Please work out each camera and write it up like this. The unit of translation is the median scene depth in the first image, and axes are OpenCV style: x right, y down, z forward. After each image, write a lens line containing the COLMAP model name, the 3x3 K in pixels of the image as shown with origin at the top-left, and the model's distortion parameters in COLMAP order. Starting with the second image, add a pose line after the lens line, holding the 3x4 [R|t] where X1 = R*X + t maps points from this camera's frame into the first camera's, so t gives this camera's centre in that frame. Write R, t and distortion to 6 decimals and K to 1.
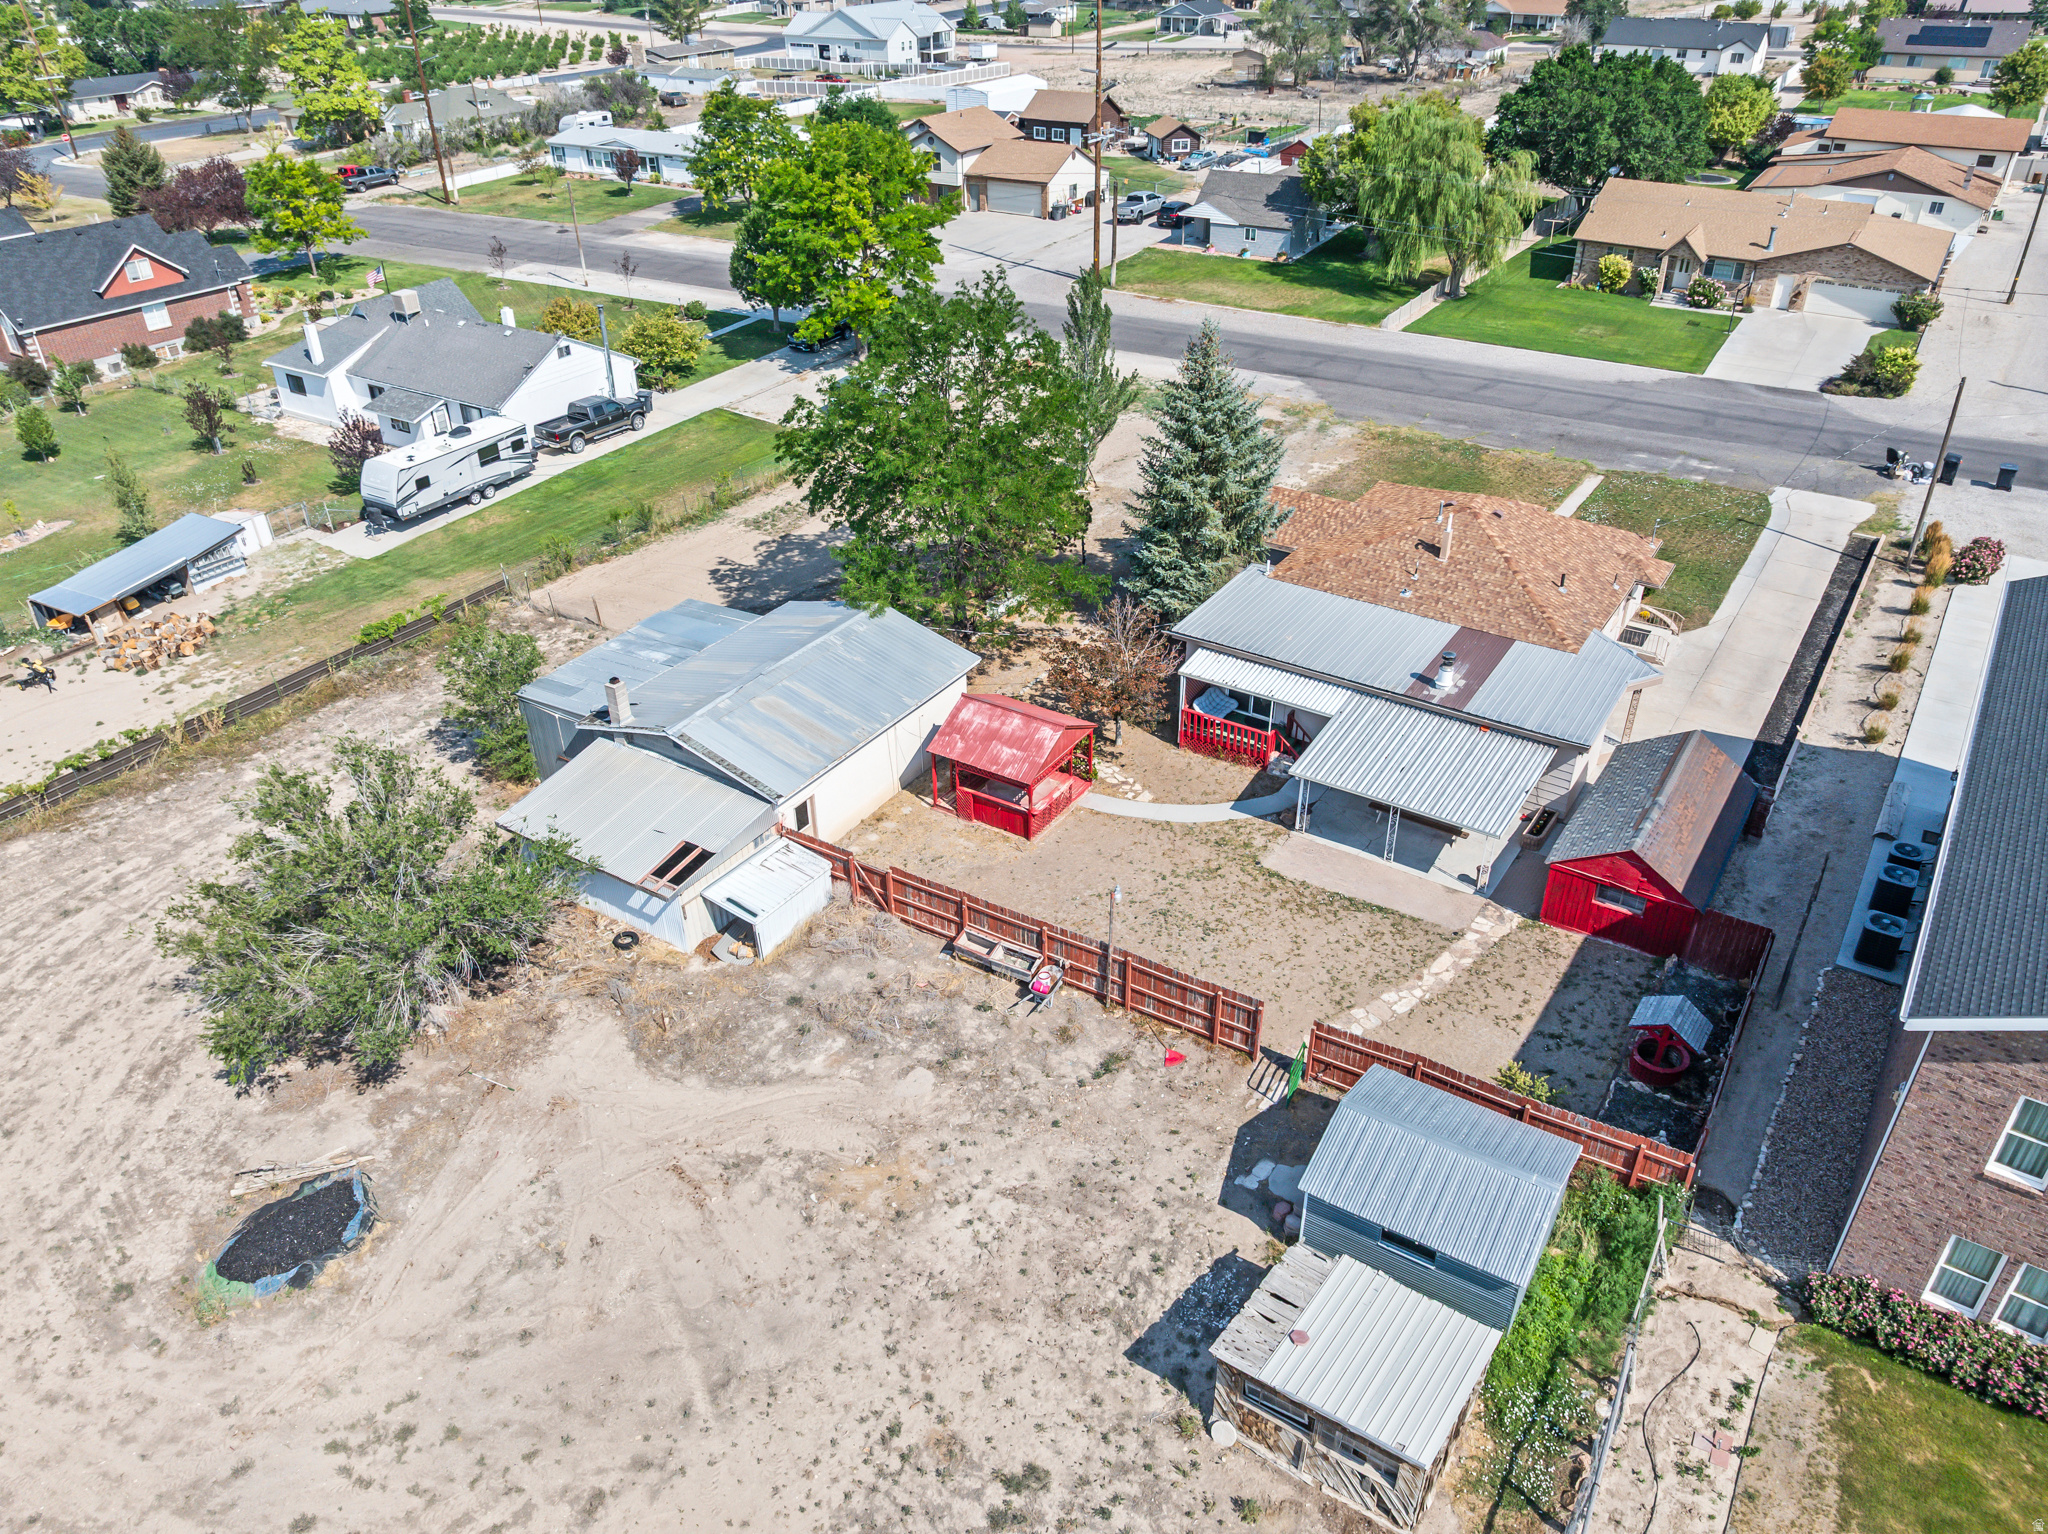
lens RADIAL K [[1441.5, 0, 1034.8], [0, 1441.5, 756.4], [0, 0, 1]] dist [-0.043876, 0.008696]
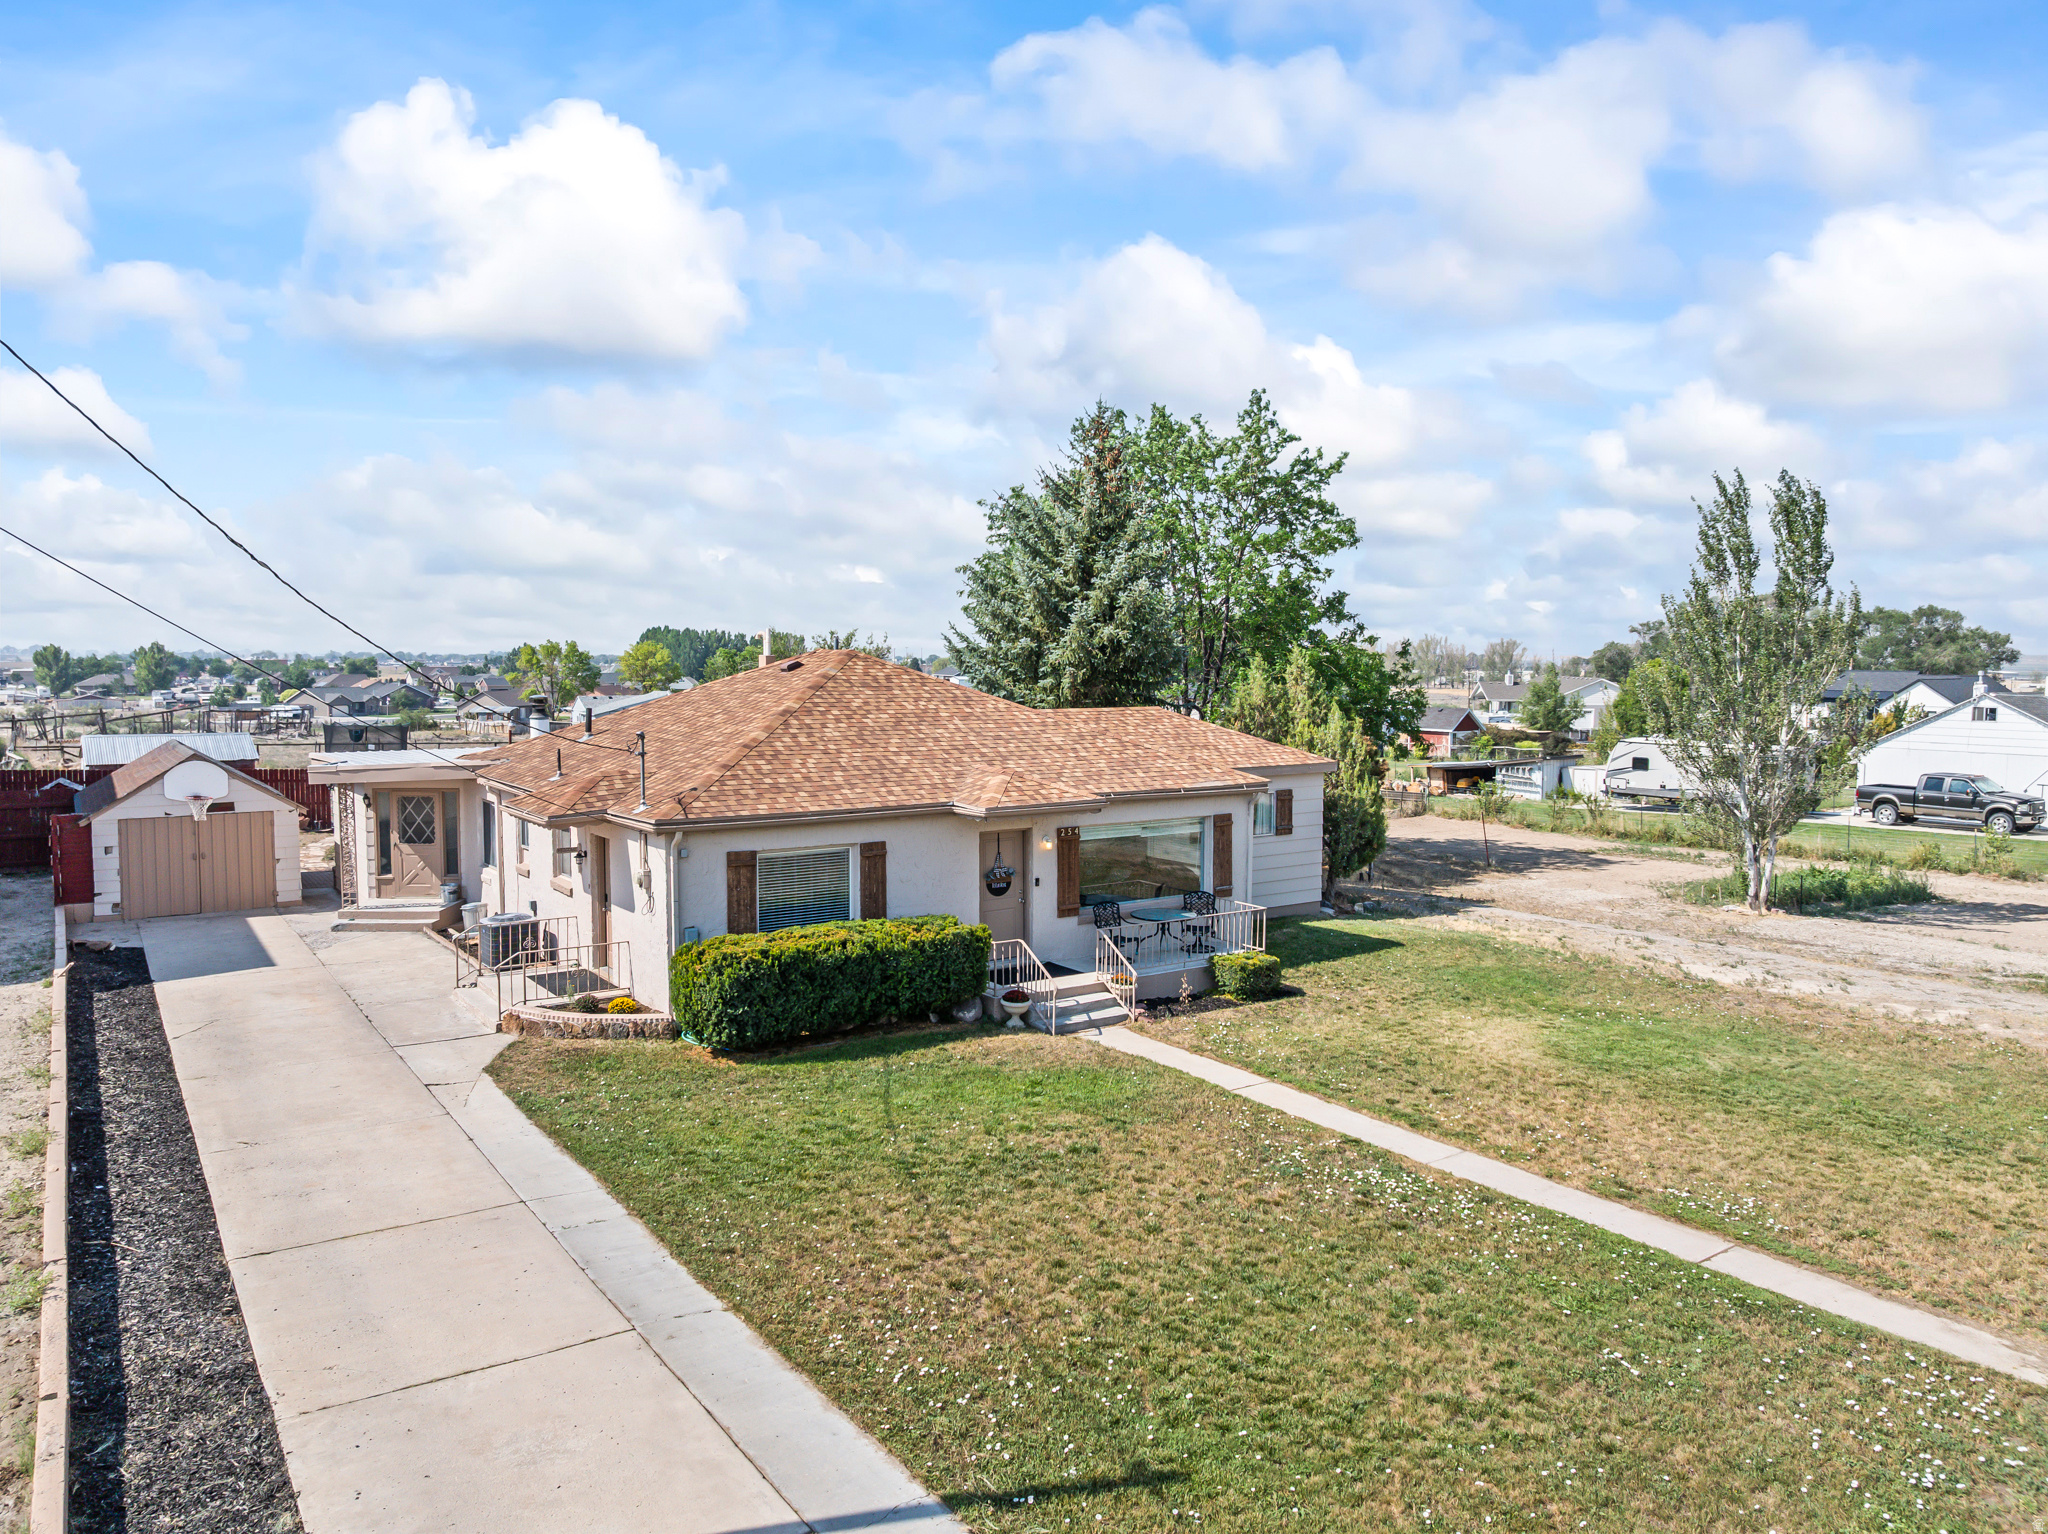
lens RADIAL K [[1438.7, 0, 1037.3], [0, 1438.7, 757.4], [0, 0, 1]] dist [-0.028444, -0.017794]
pose [[-0.365087, 0.073148, -0.928095, 0.591418], [-0.491694, 0.831375, 0.258944, -0.244046], [0.790536, 0.550876, -0.267558, 0.938912]]
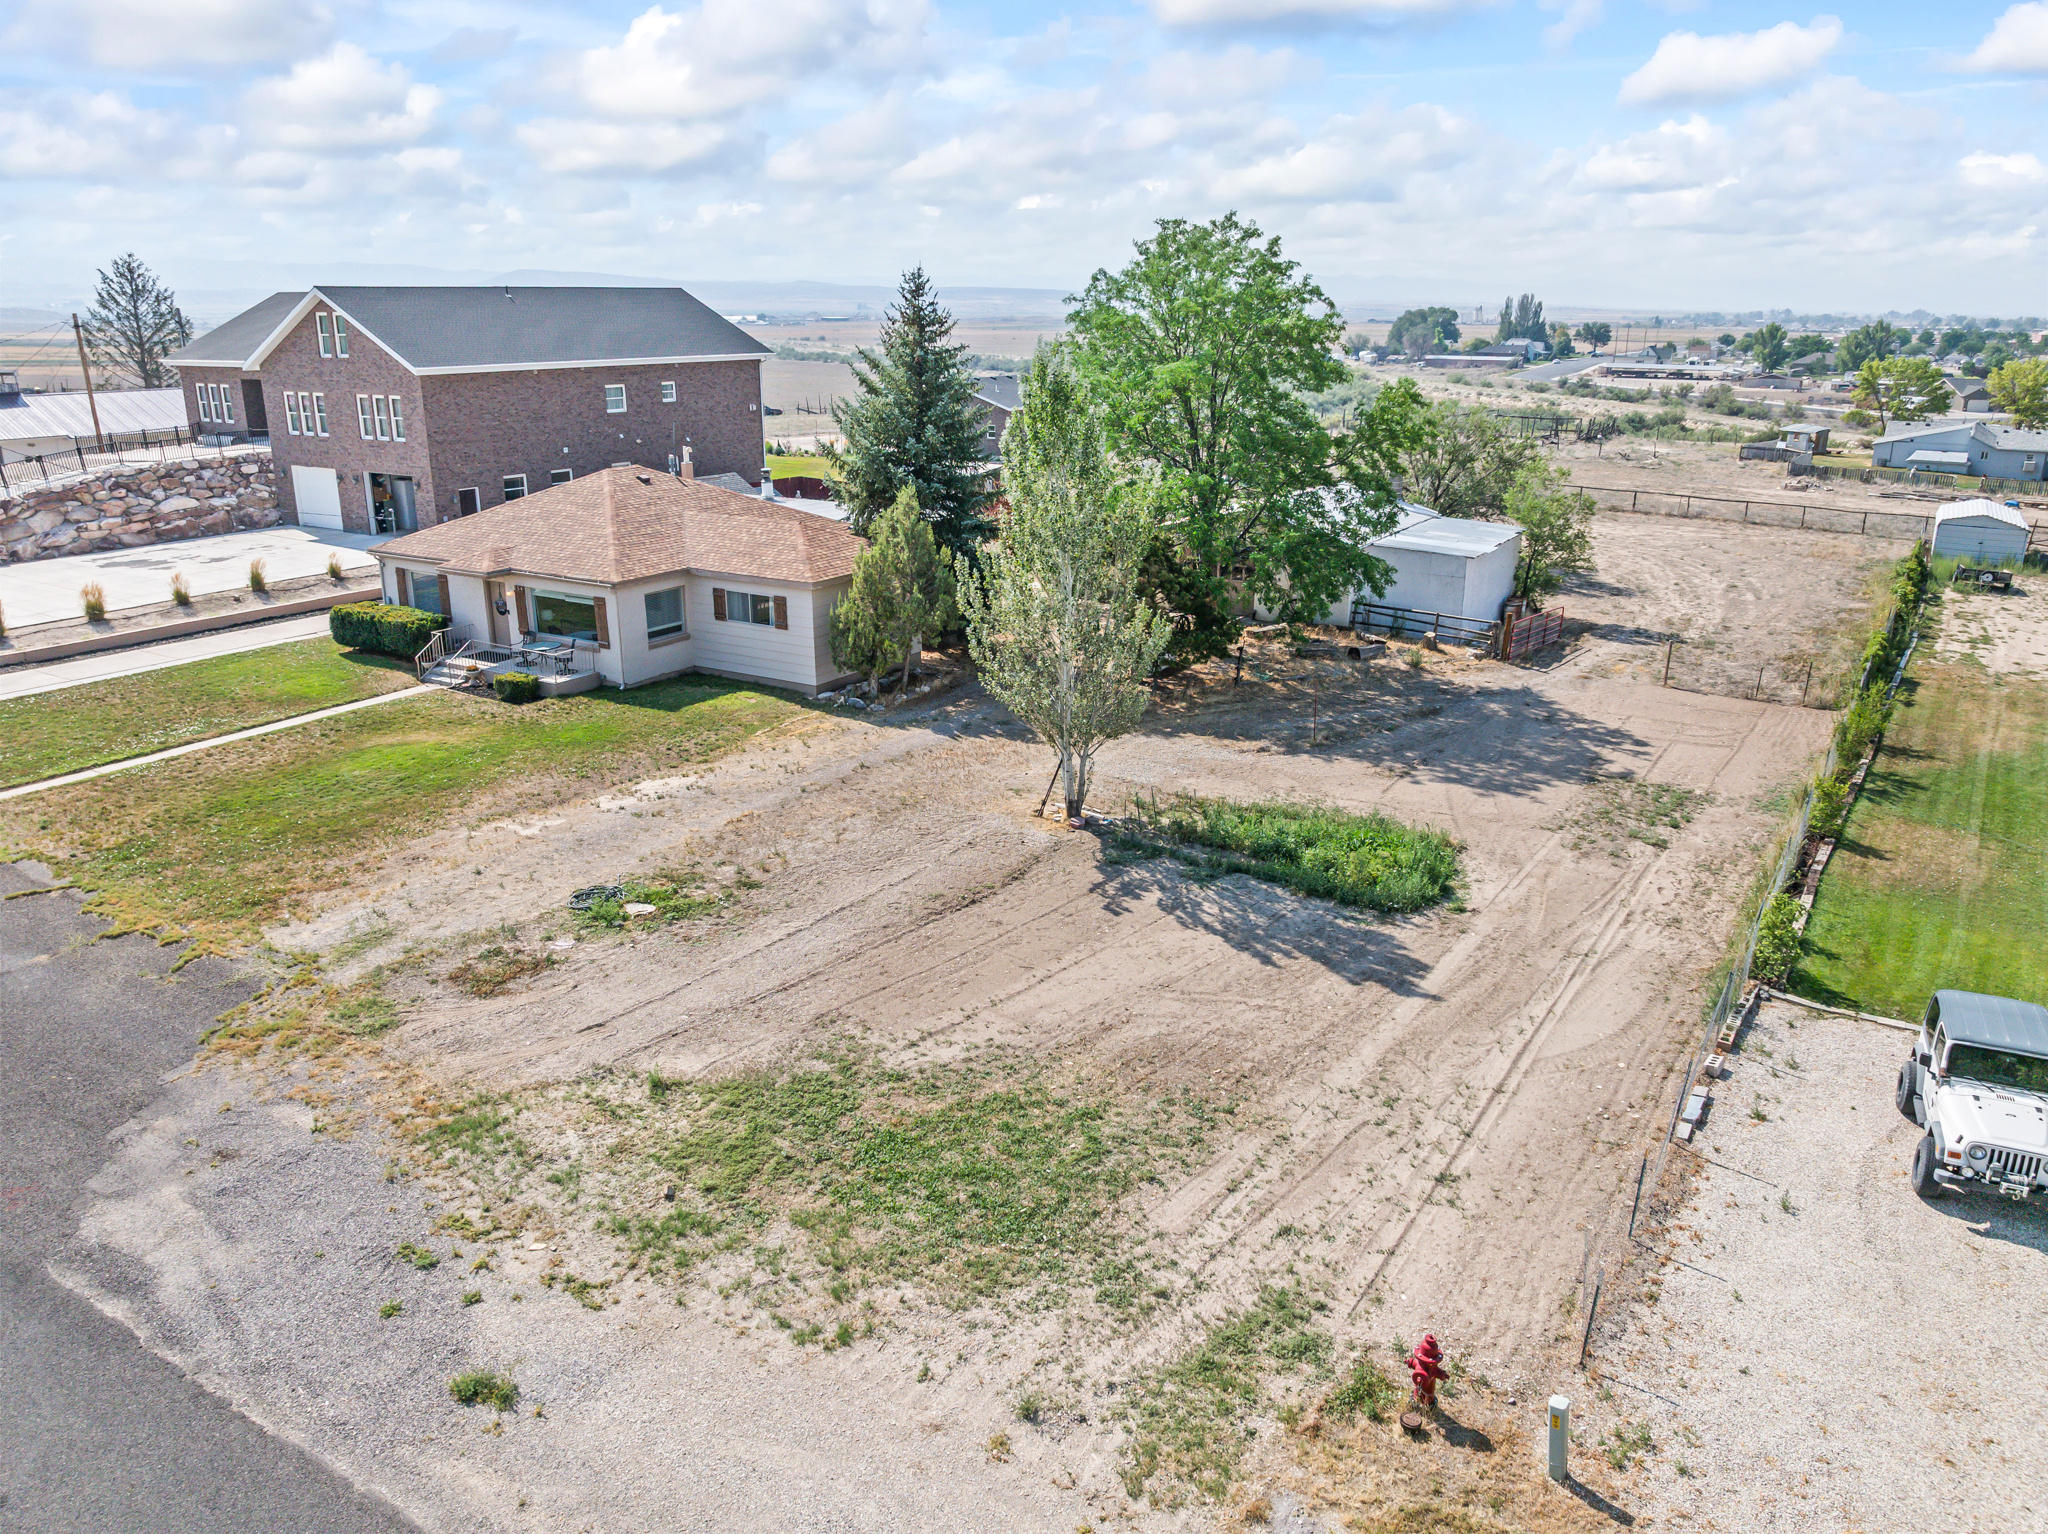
lens RADIAL K [[1441.5, 0, 1034.8], [0, 1441.5, 756.4], [0, 0, 1]] dist [-0.043876, 0.008696]
pose [[-0.999445, 0.018450, -0.027736, 0.058618], [-0.008905, 0.654329, 0.756158, -0.573020], [0.032100, 0.755985, -0.653801, 1.336620]]
